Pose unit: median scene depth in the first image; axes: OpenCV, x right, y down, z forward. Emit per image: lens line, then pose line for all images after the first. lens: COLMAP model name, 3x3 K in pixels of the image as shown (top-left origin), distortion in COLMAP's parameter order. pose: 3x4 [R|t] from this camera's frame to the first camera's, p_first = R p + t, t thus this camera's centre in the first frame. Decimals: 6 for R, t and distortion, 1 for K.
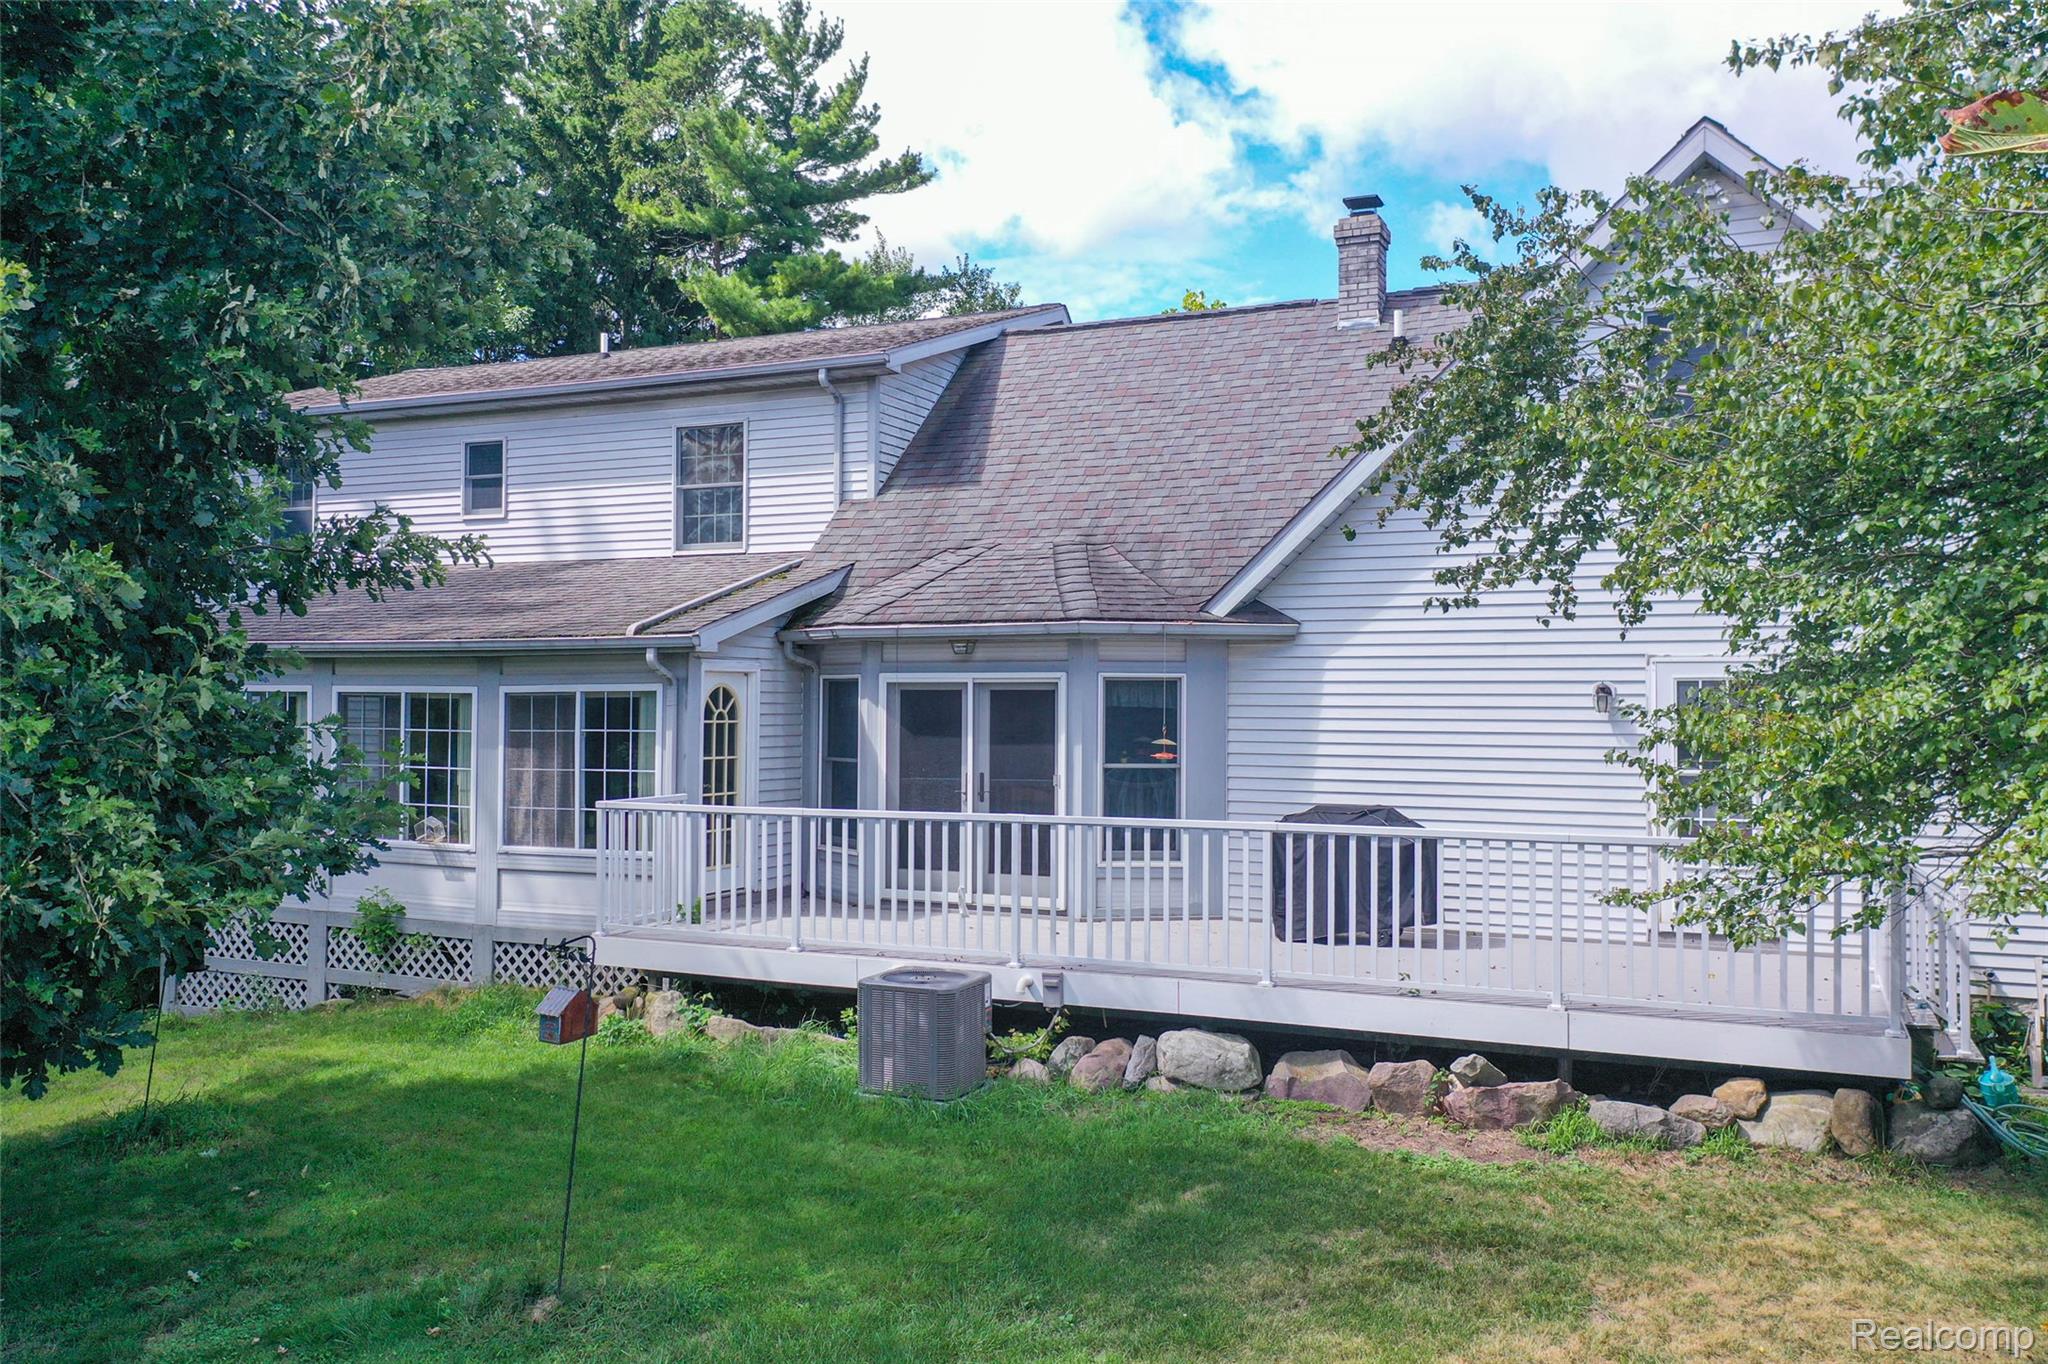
lens RADIAL K [[1650.1, 0, 1028.9], [0, 1650.1, 694.6], [0, 0, 1]] dist [0.004669, 0.006233]
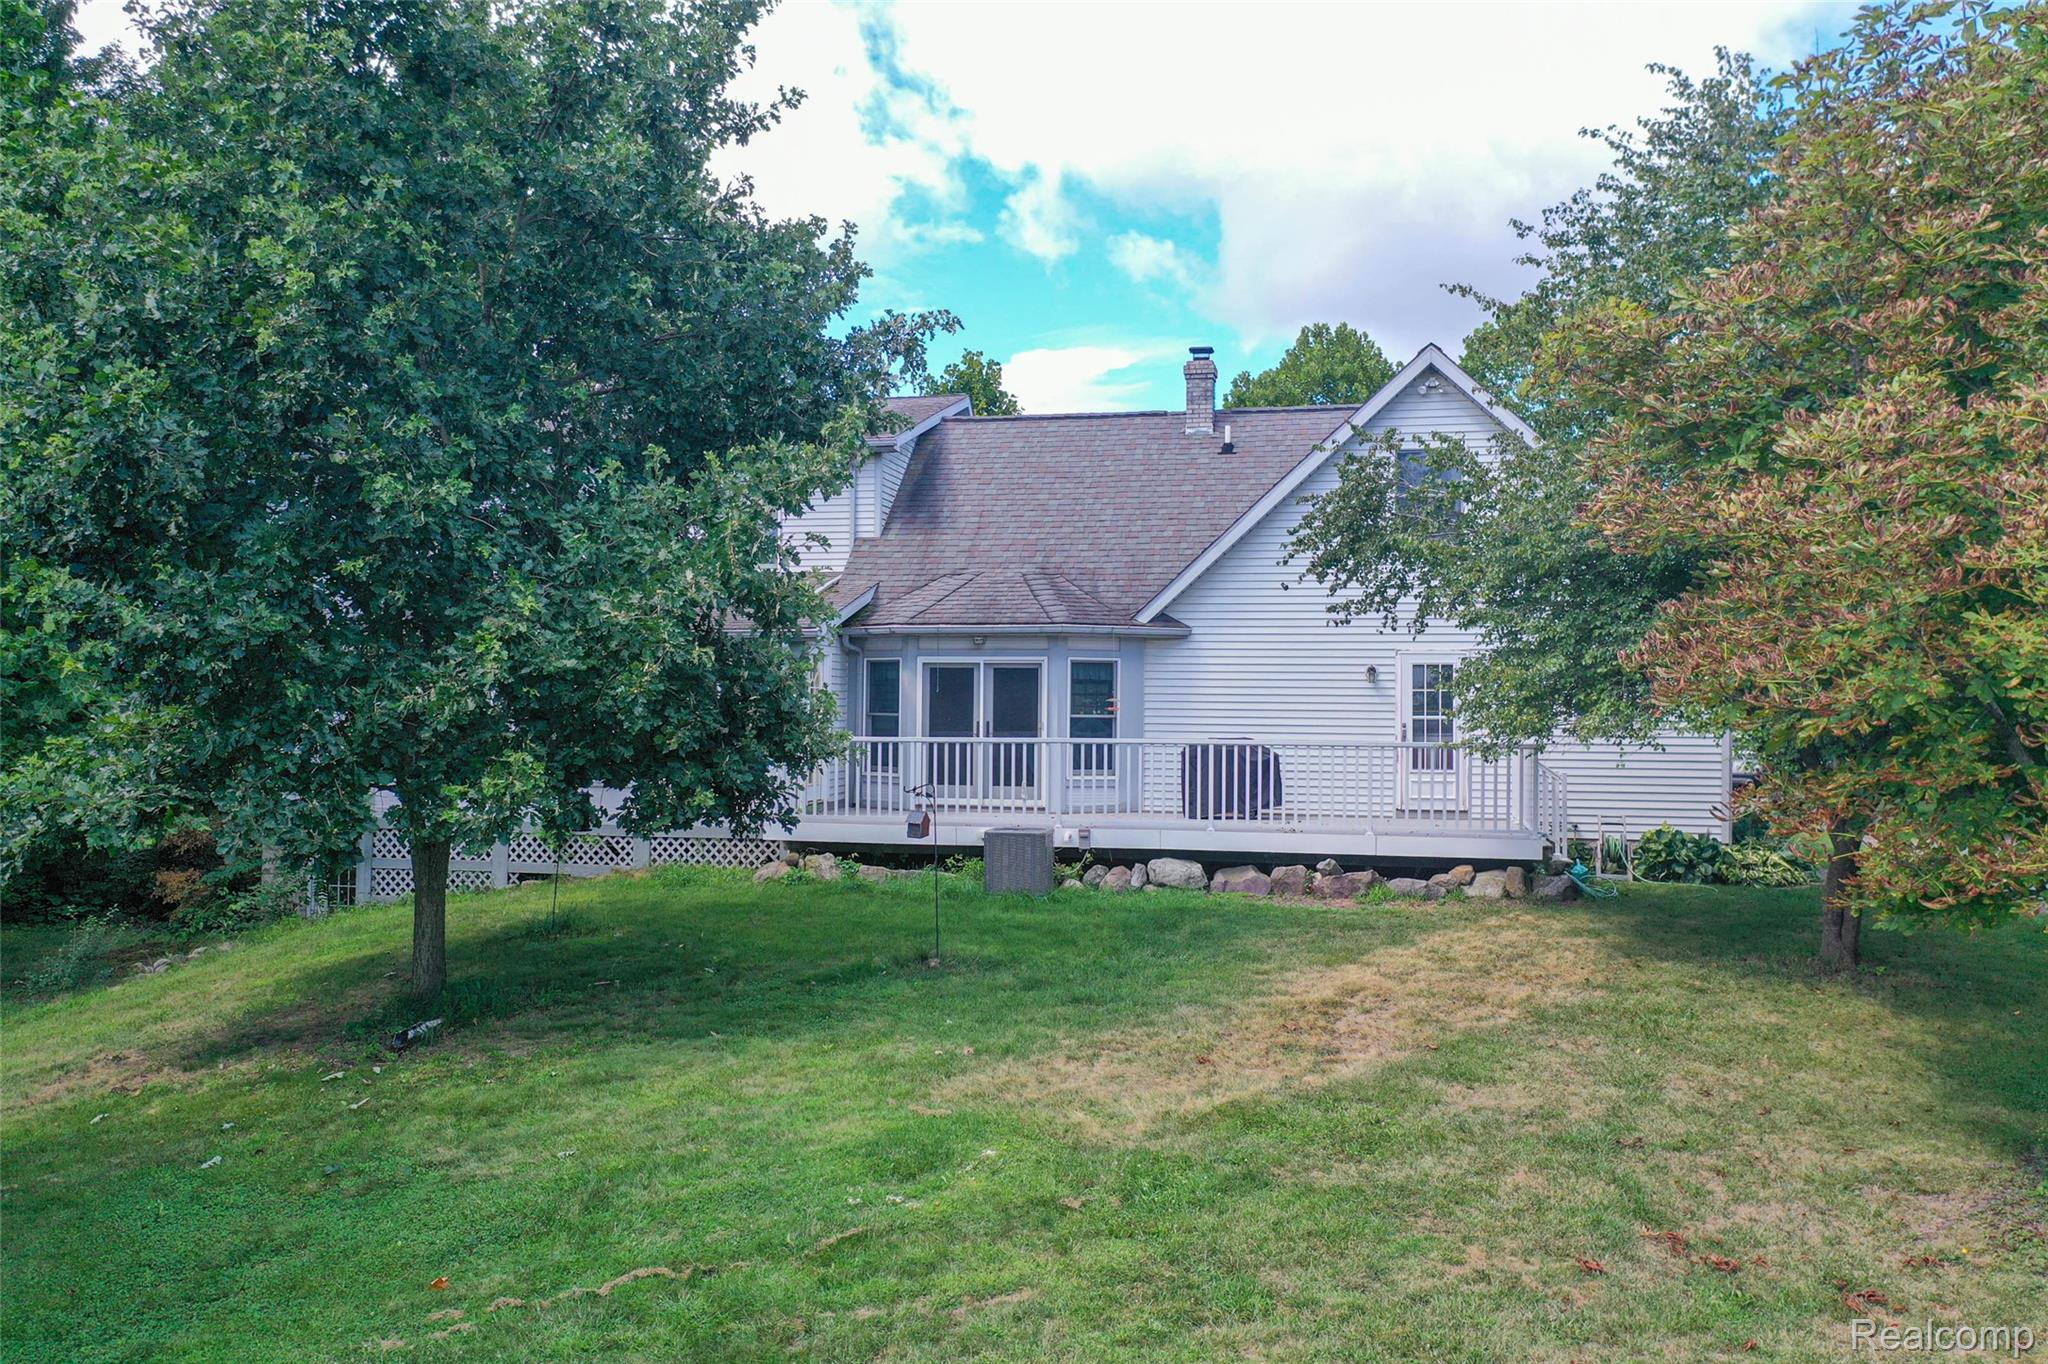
lens RADIAL K [[1650.1, 0, 1020.8], [0, 1650.1, 674.0], [0, 0, 1]] dist [0.004669, 0.006233]
pose [[0.978517, 0.004887, 0.206108, -0.343669], [-0.003415, 0.999966, -0.007496, 0.015736], [-0.206138, 0.006631, 0.978500, -0.572656]]
